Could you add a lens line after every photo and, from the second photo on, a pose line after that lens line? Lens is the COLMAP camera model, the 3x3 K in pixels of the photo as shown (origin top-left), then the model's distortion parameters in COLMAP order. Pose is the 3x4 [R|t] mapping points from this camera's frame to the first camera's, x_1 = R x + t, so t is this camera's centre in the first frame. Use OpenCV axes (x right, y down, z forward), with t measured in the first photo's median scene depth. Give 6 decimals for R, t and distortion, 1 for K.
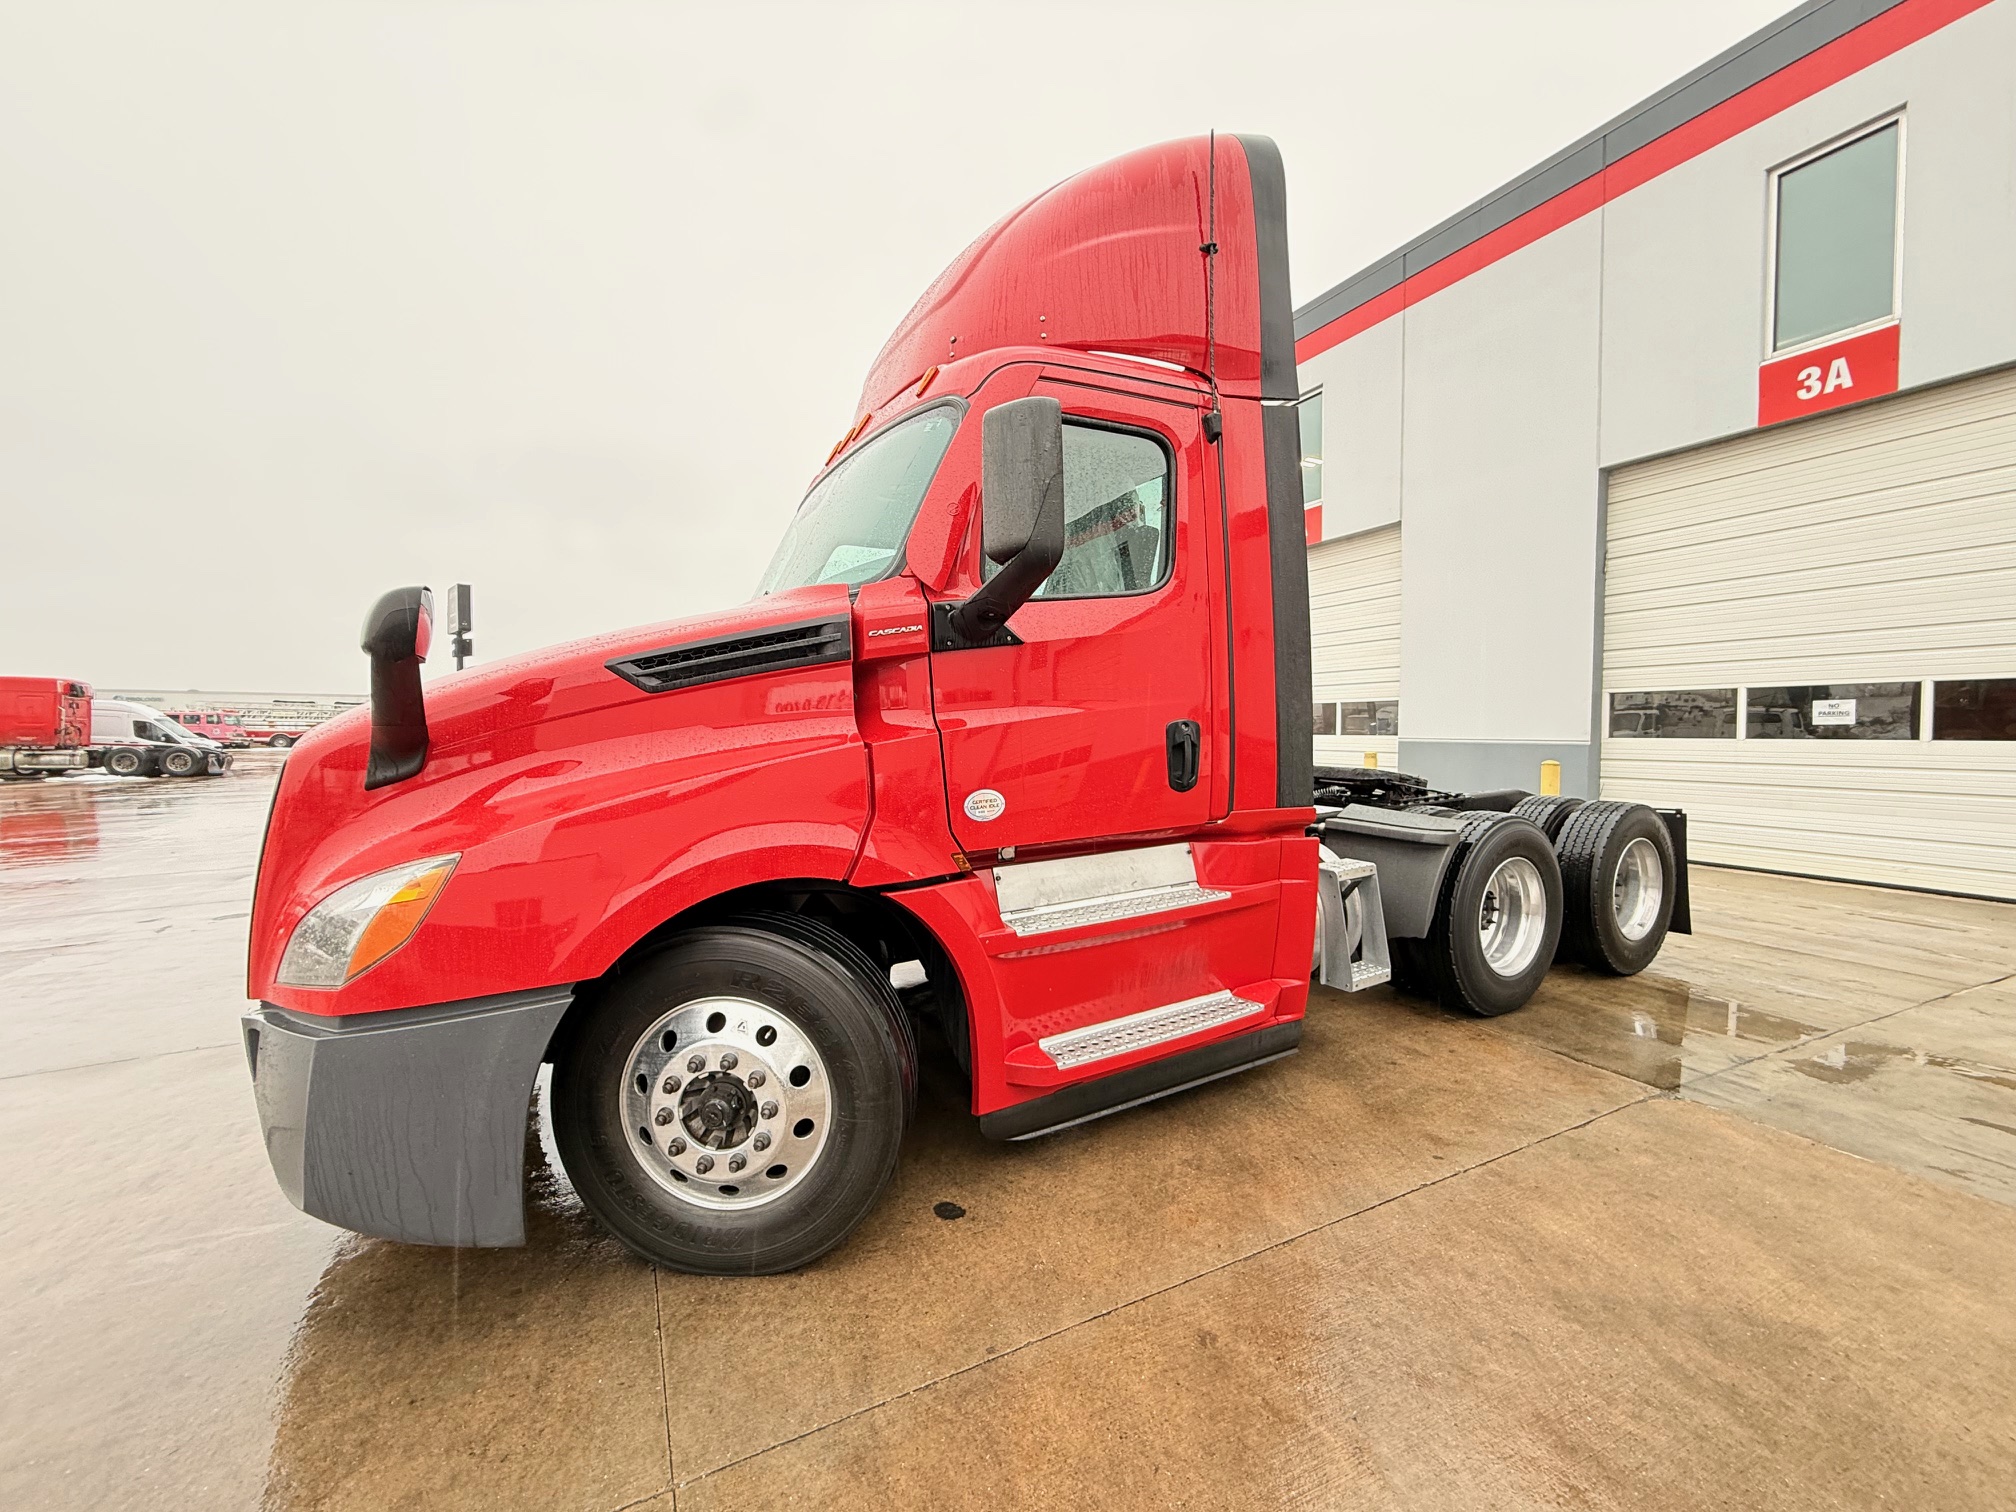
lens RADIAL K [[800.0, 0, 1000.0], [0, 800.0, 763.2], [0, 0, 1]] dist [0.000067, 0.000461]
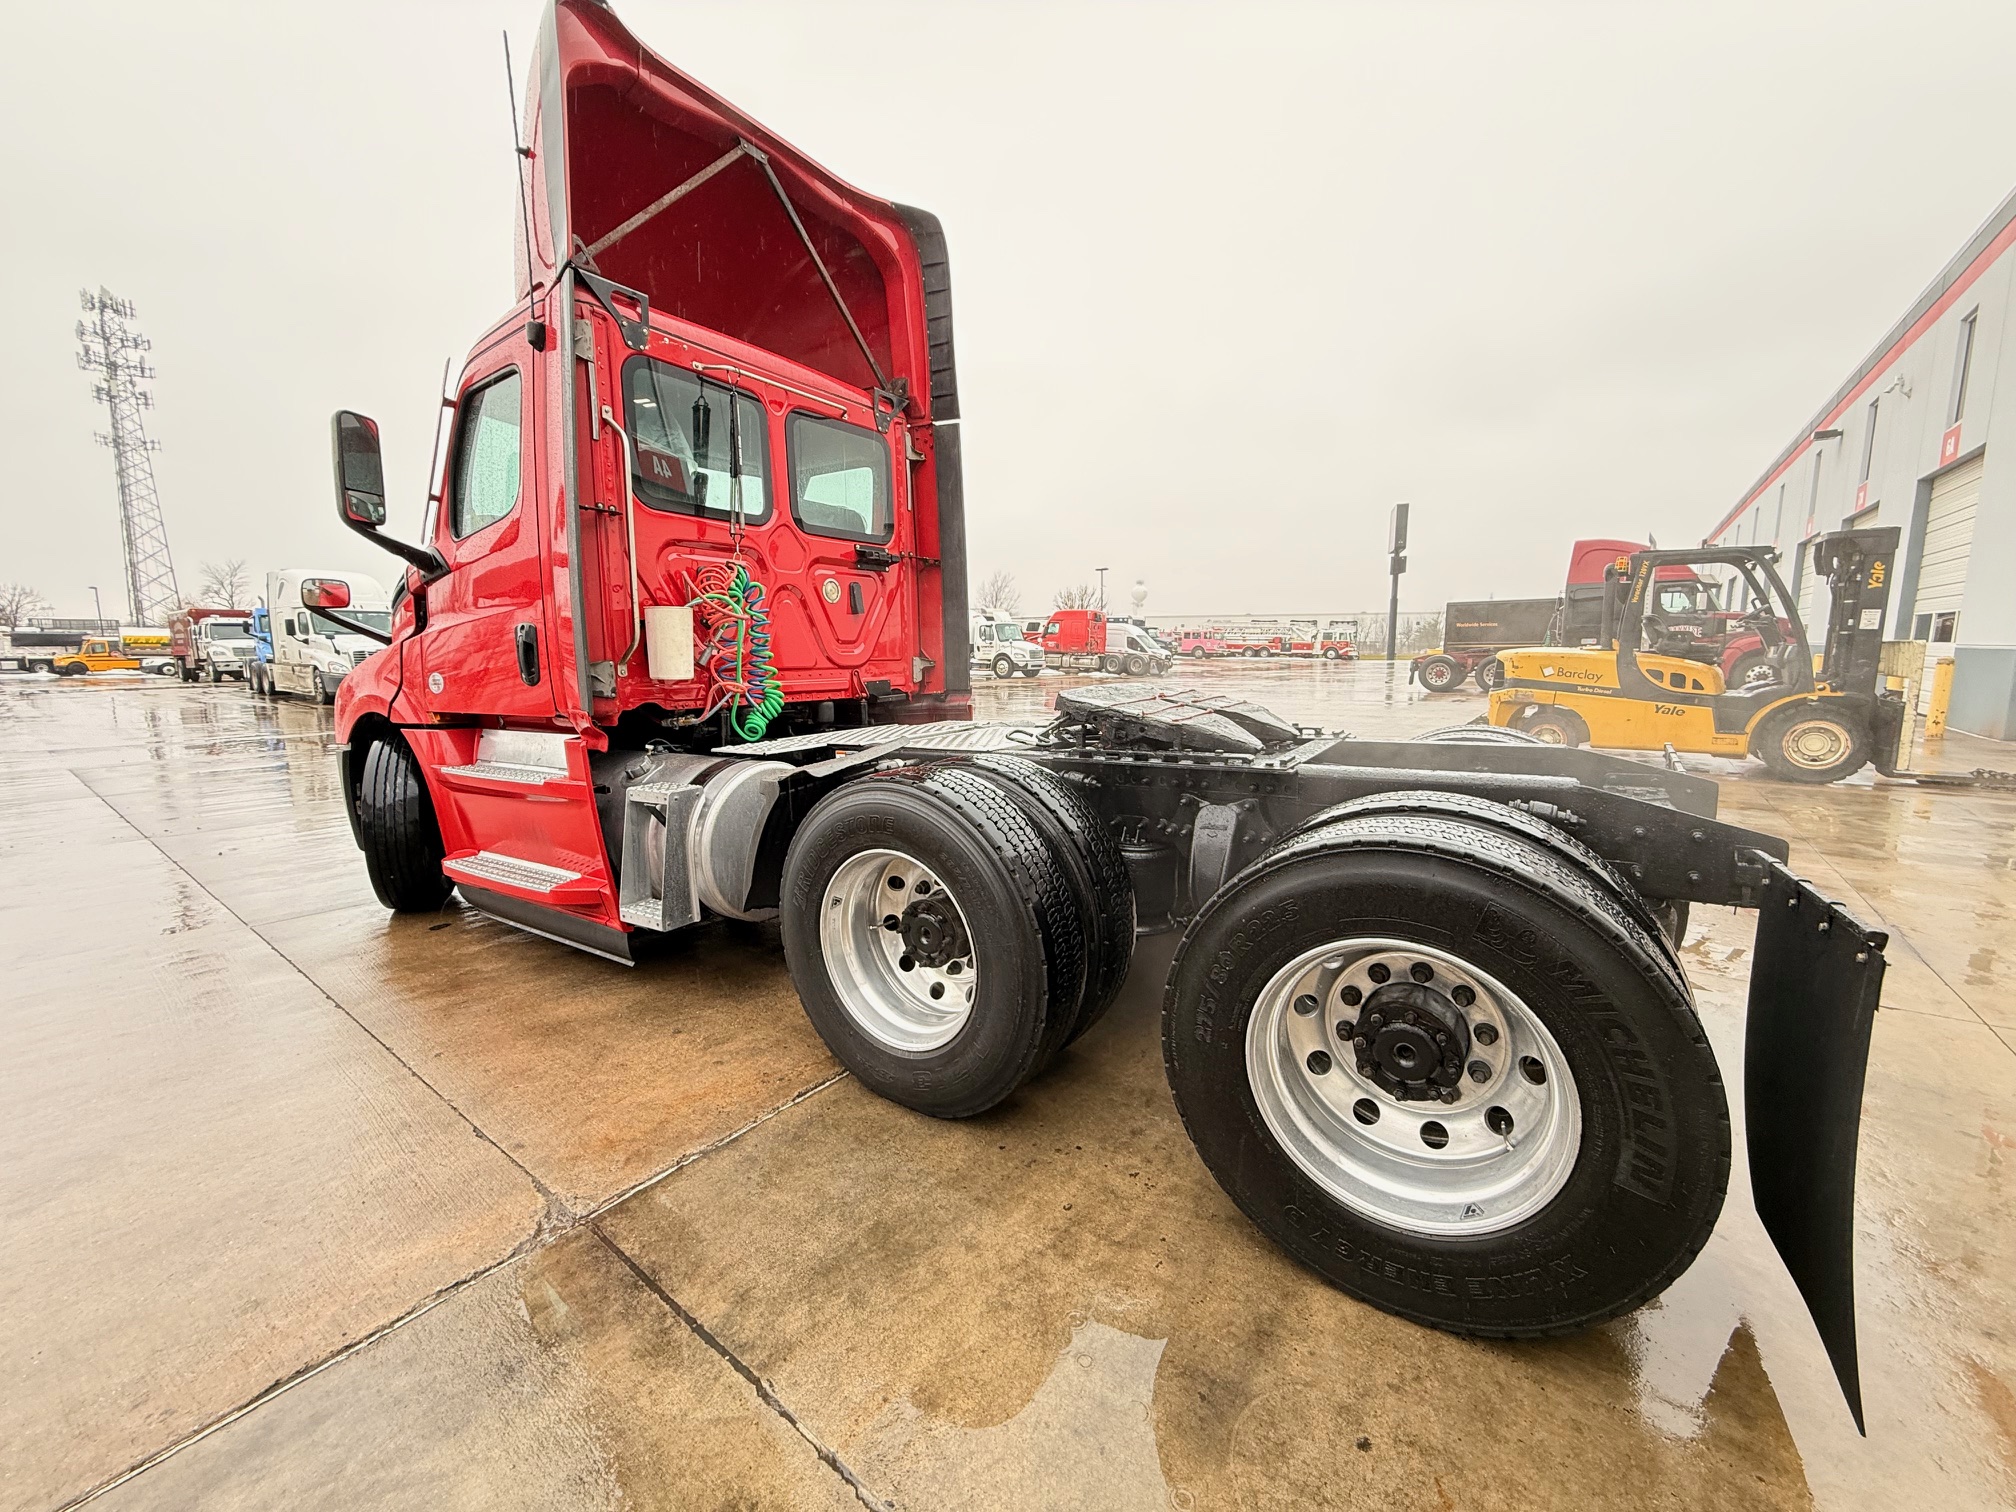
lens RADIAL K [[800.0, 0, 1006.1], [0, 800.0, 759.5], [0, 0, 1]] dist [0.000067, 0.000461]
pose [[0.444643, 0.126437, -0.886739, 0.742391], [-0.034284, 0.991664, 0.124206, -0.016921], [0.895052, -0.024826, 0.445271, 0.510318]]
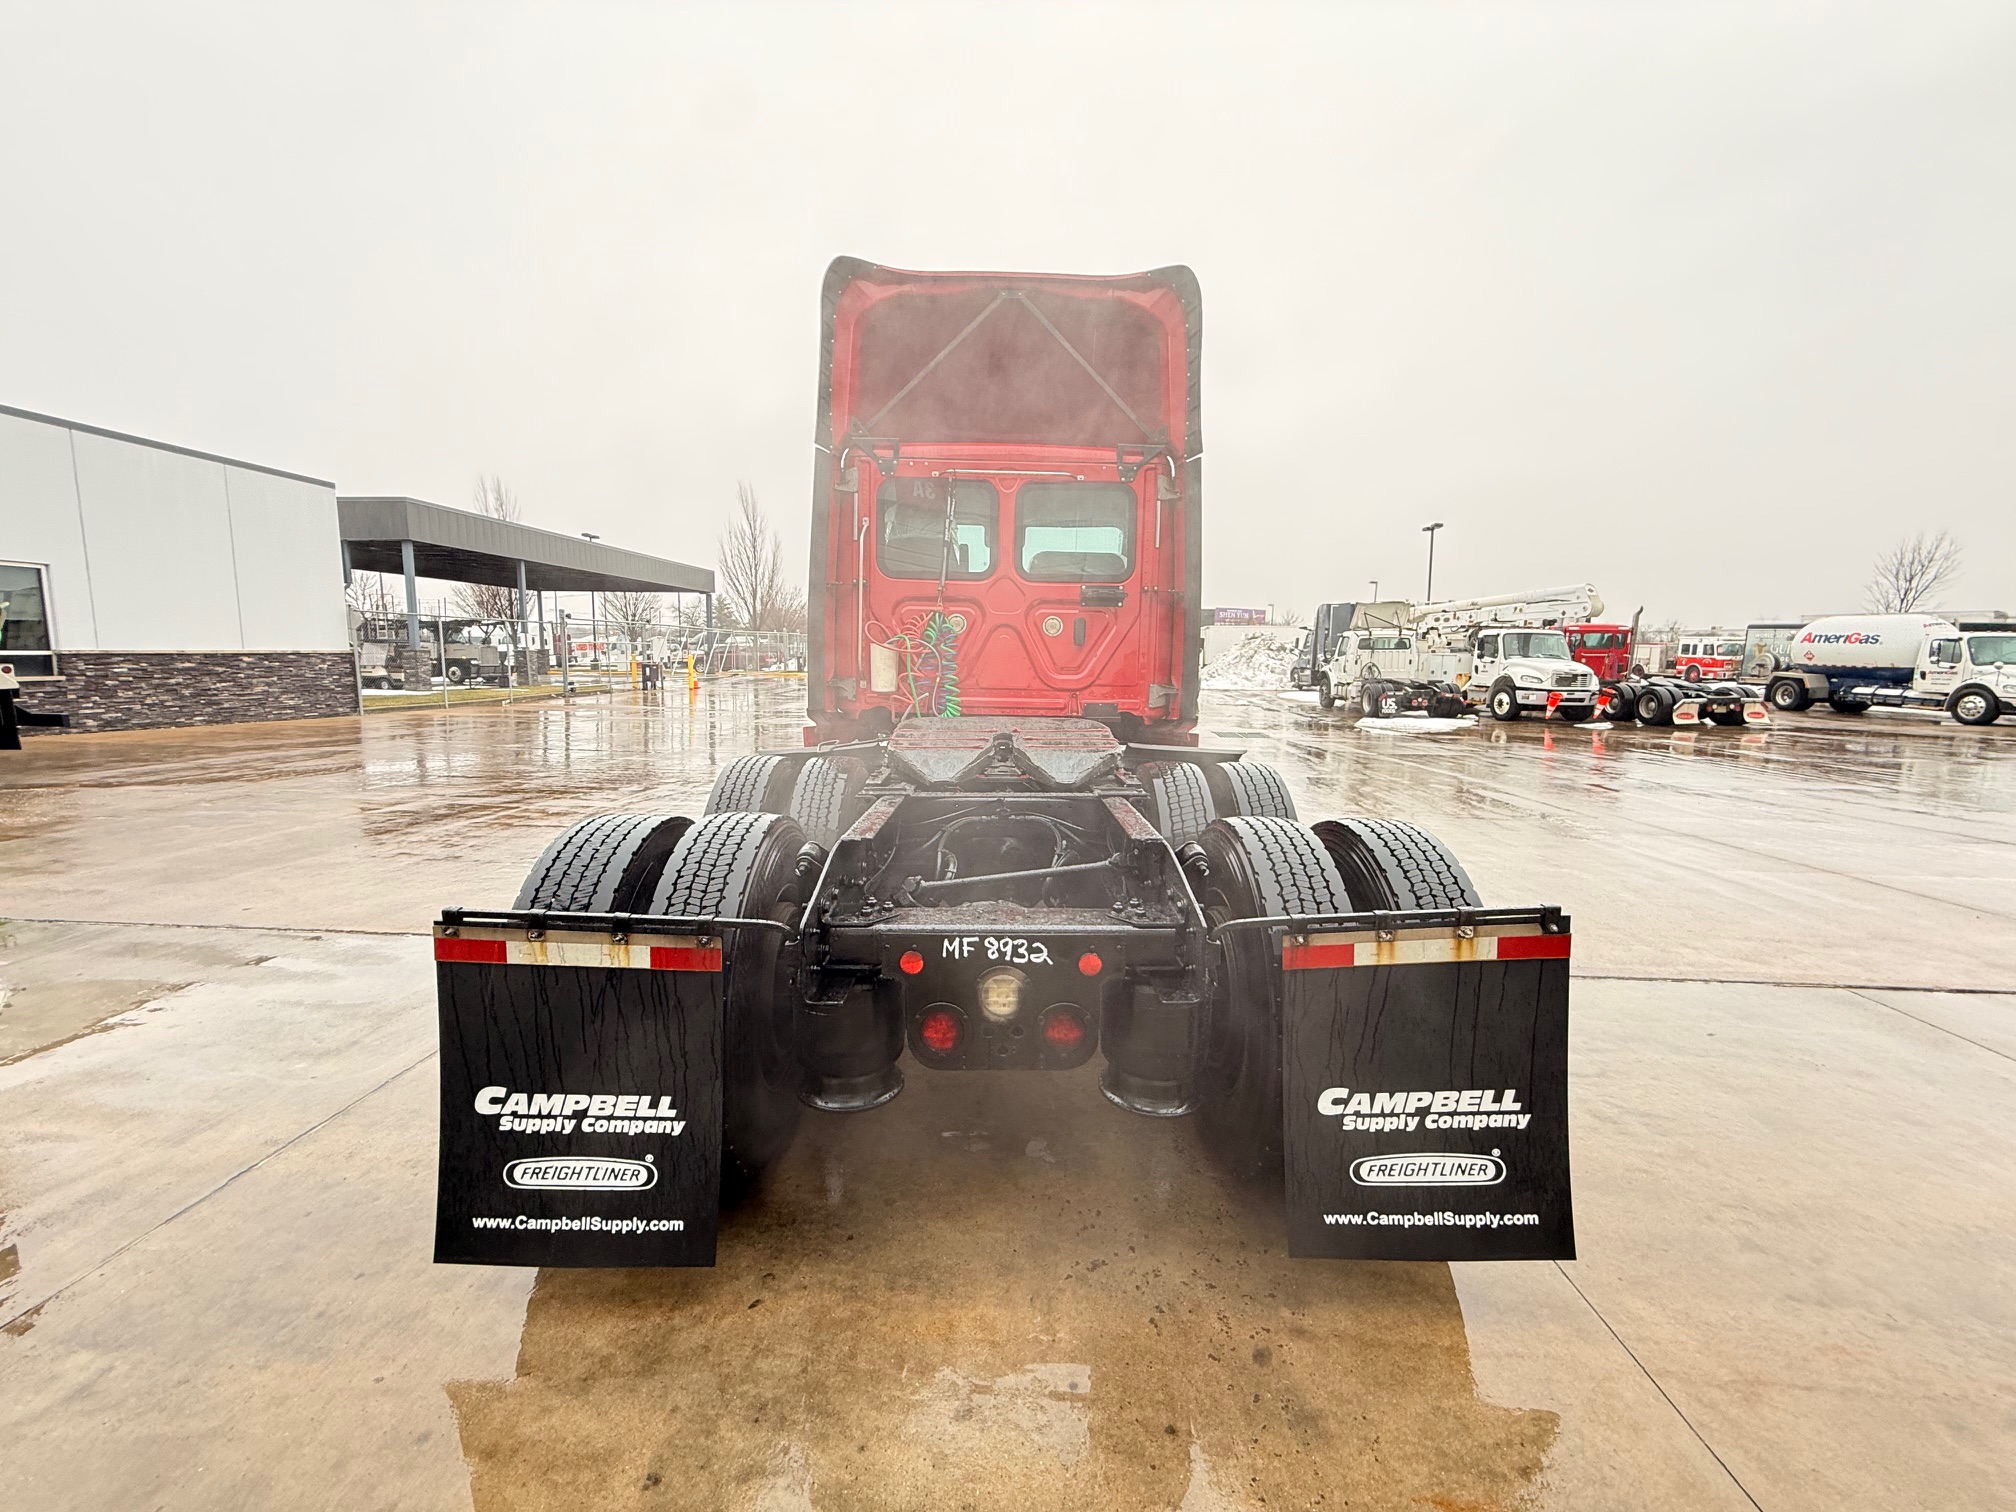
lens RADIAL K [[800.0, 0, 1005.1], [0, 800.0, 763.7], [0, 0, 1]] dist [0.000067, 0.000461]
pose [[-0.500791, 0.114005, -0.858027, 0.784366], [-0.049955, 0.985829, 0.160142, -0.049882], [0.864125, 0.123061, -0.488000, 0.929983]]
